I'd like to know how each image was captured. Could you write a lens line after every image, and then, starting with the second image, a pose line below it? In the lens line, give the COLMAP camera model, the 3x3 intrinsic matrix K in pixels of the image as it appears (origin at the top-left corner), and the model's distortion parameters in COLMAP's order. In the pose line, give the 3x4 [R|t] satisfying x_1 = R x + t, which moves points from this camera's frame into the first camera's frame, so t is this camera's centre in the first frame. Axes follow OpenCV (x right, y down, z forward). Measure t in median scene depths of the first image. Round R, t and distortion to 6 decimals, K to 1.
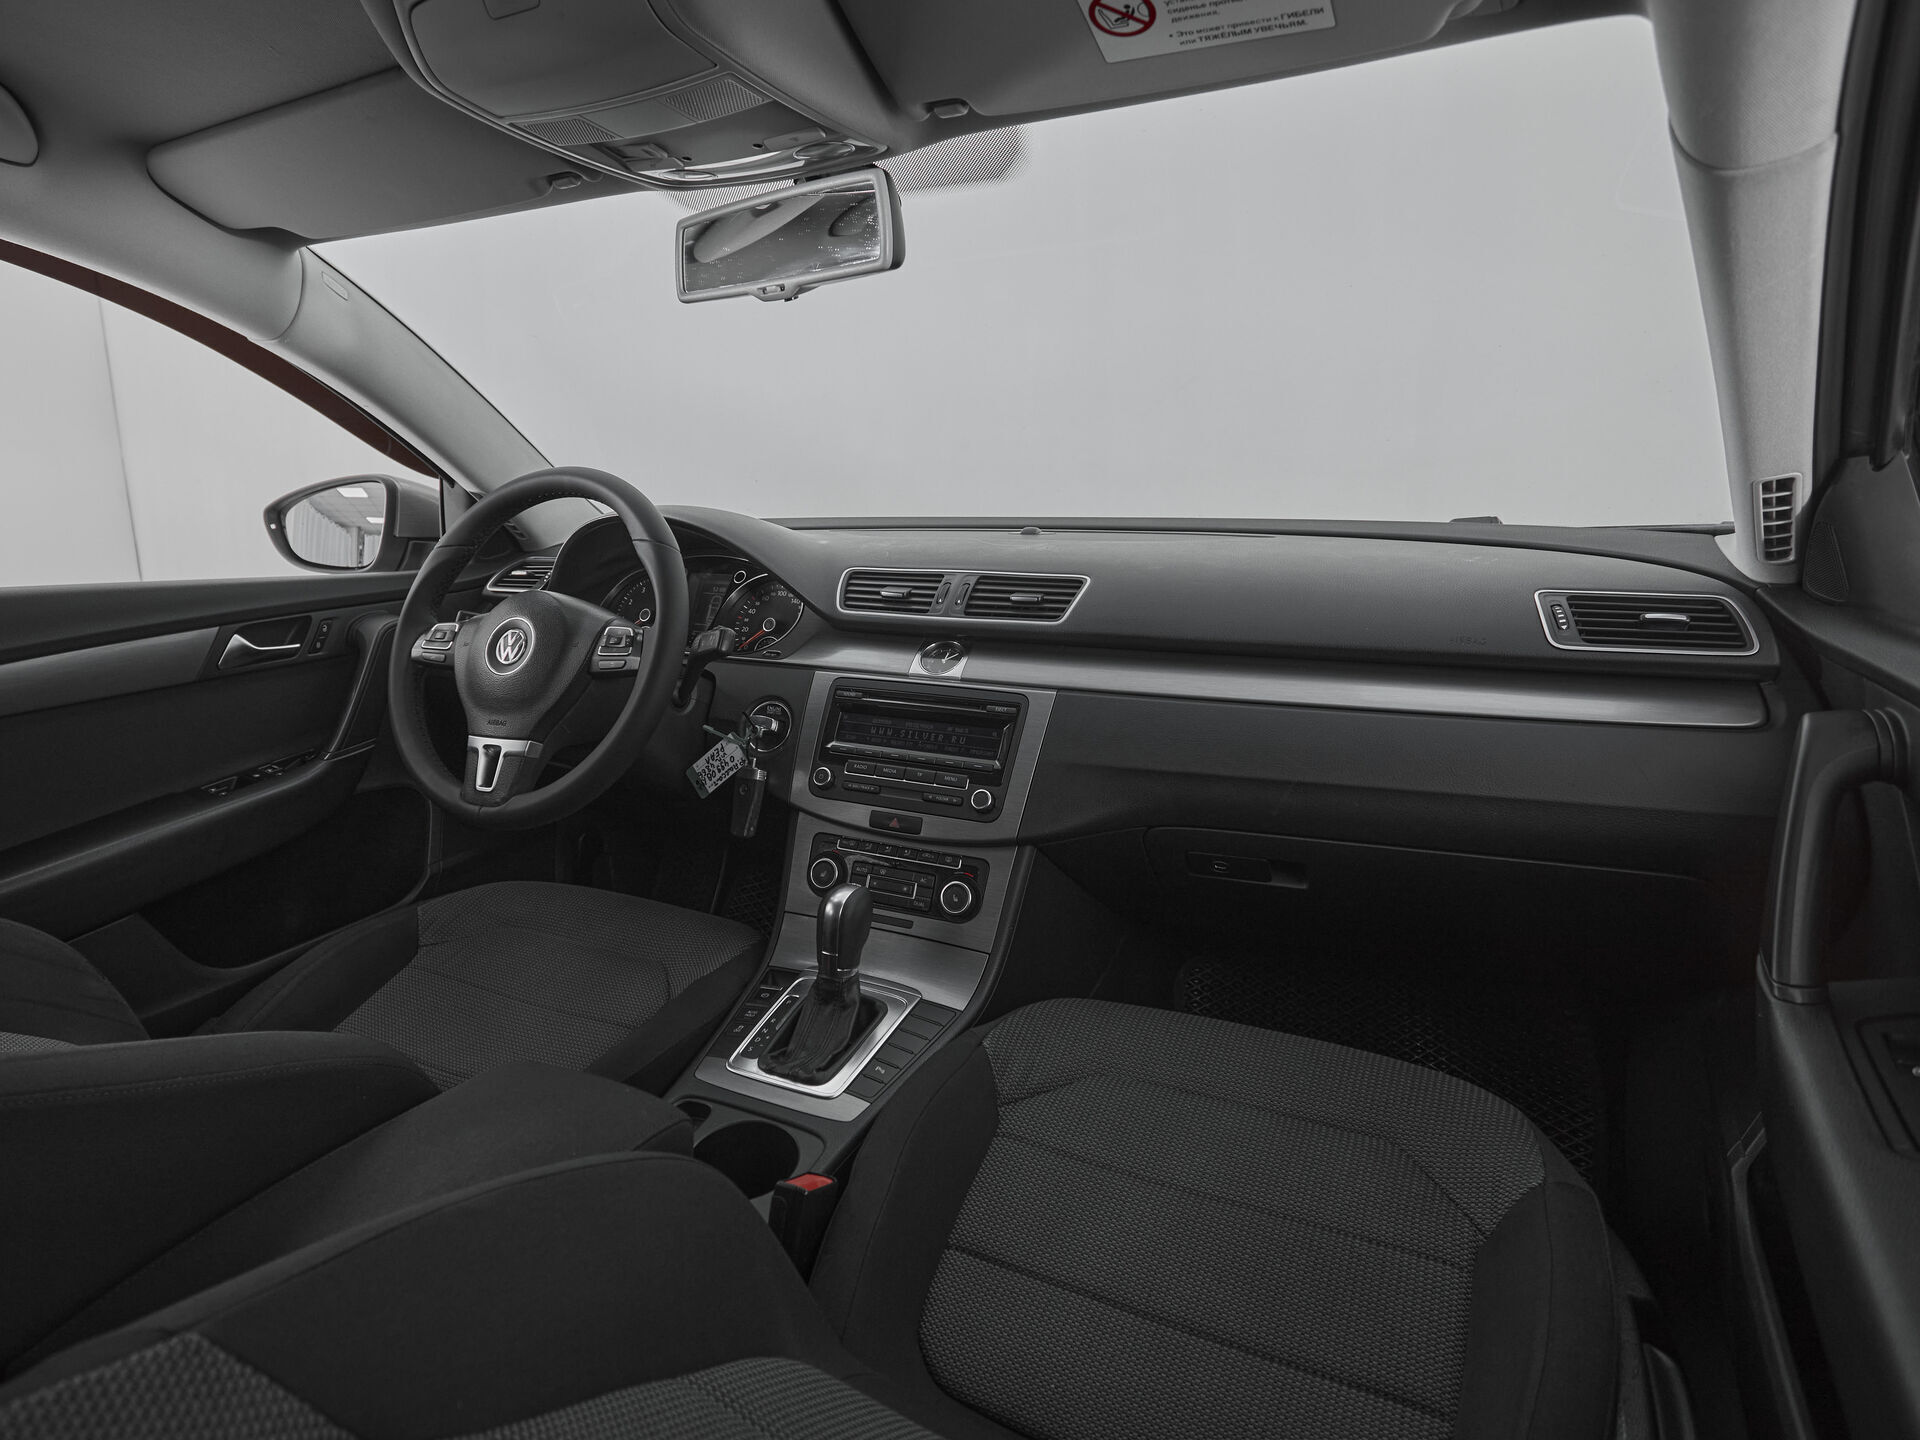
lens RADIAL K [[1139.3, 0, 832.7], [0, 1139.3, 714.2], [0, 0, 1]] dist [0.002733, 0.000074]
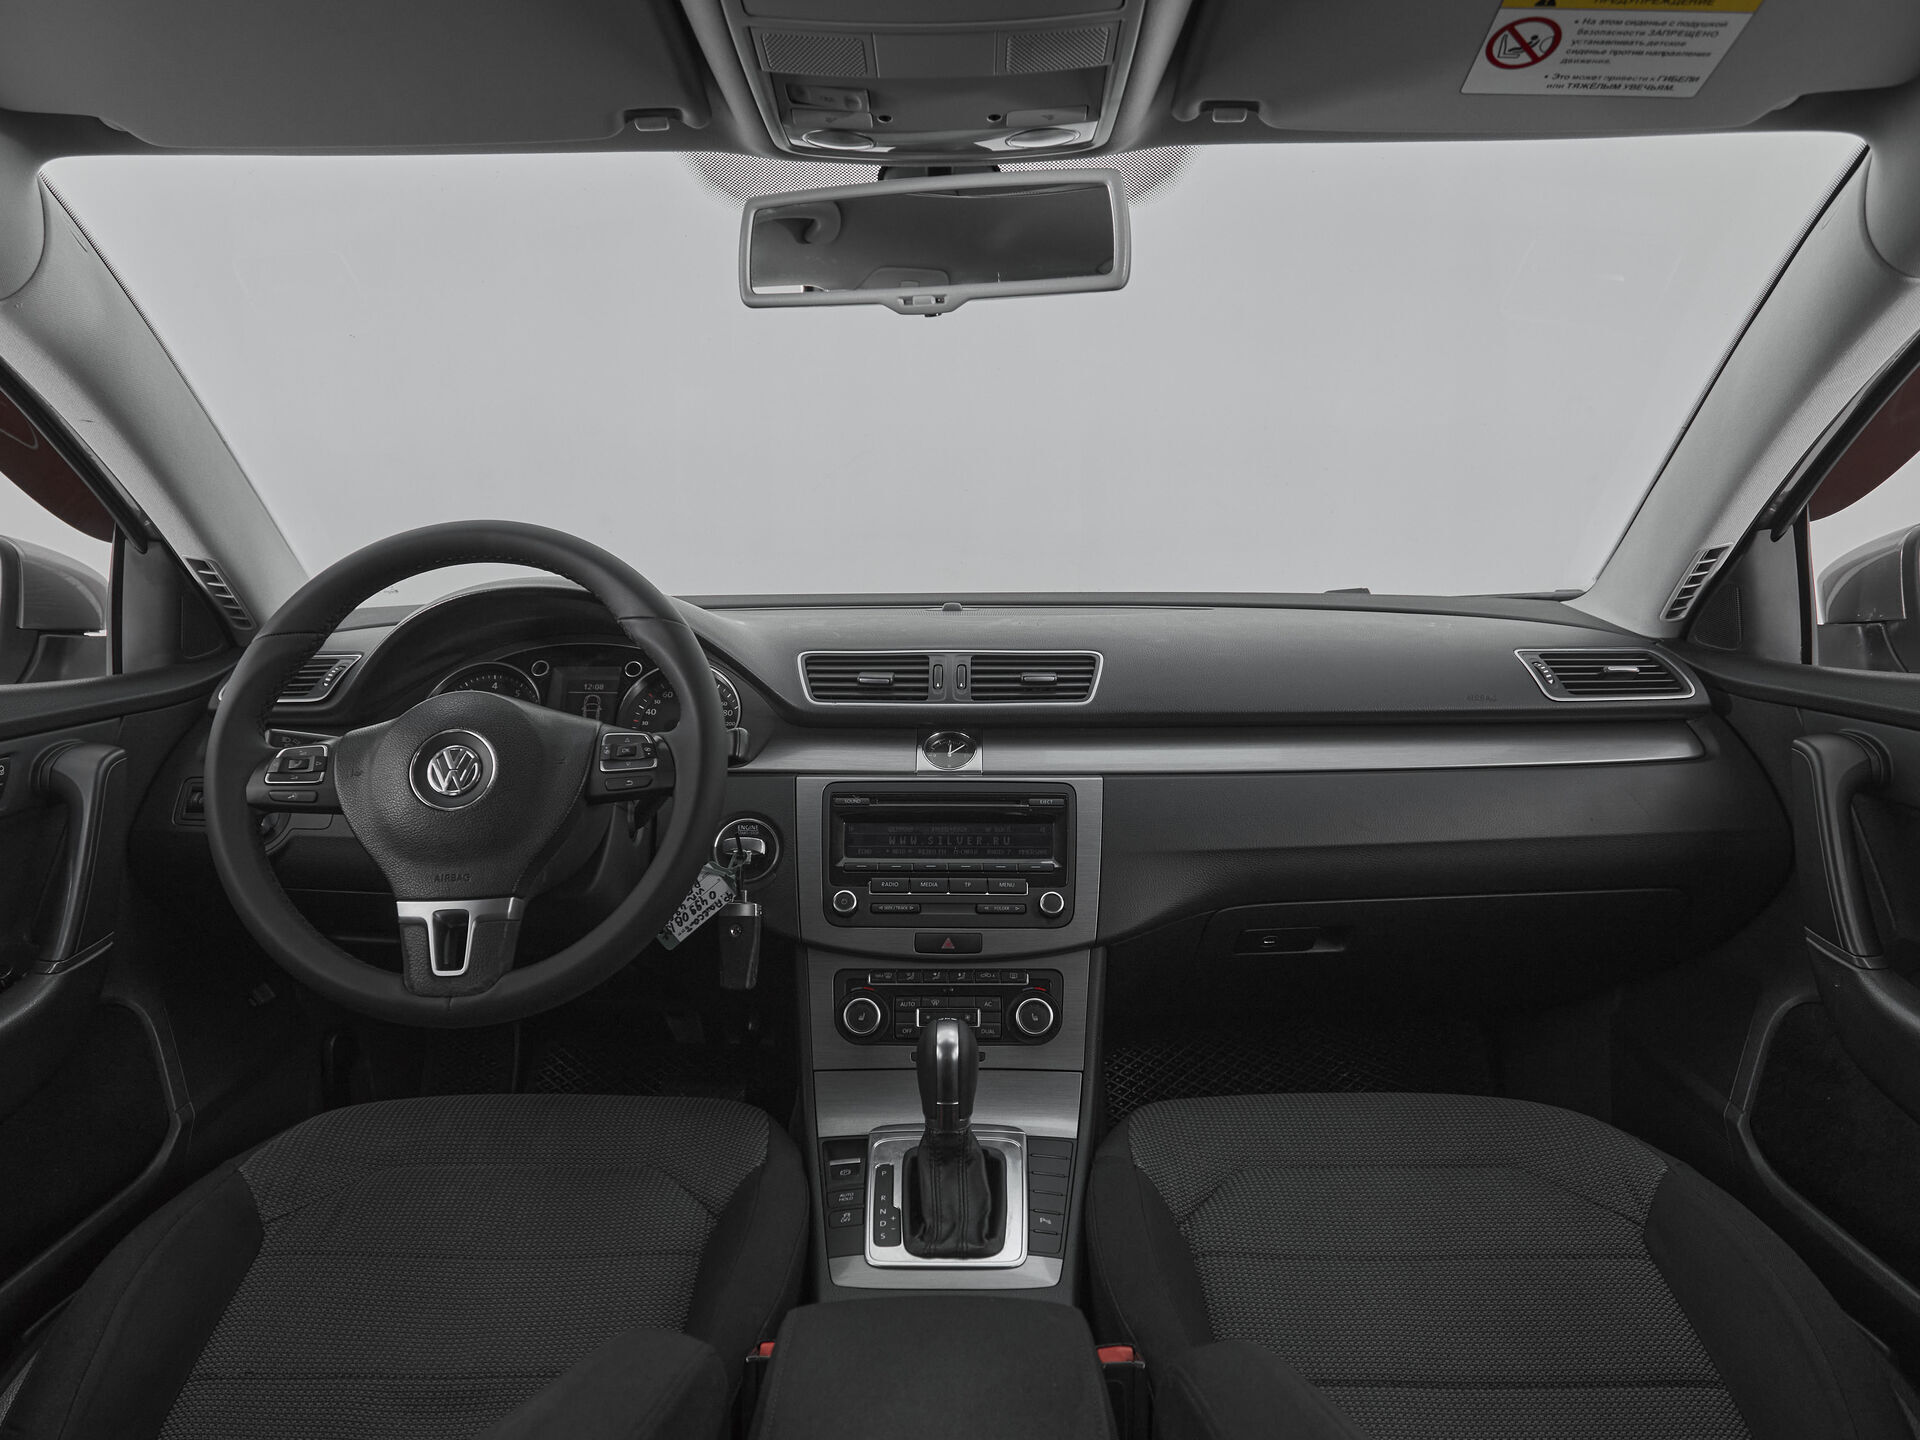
lens RADIAL K [[1266.3, 0, 920.2], [0, 1266.3, 849.4], [0, 0, 1]] dist [0.000605, -0.001268]
pose [[0.876385, -0.098907, 0.471345, -0.408080], [0.091695, 0.995050, 0.038309, -0.014098], [-0.472801, 0.009647, 0.881116, 0.164822]]
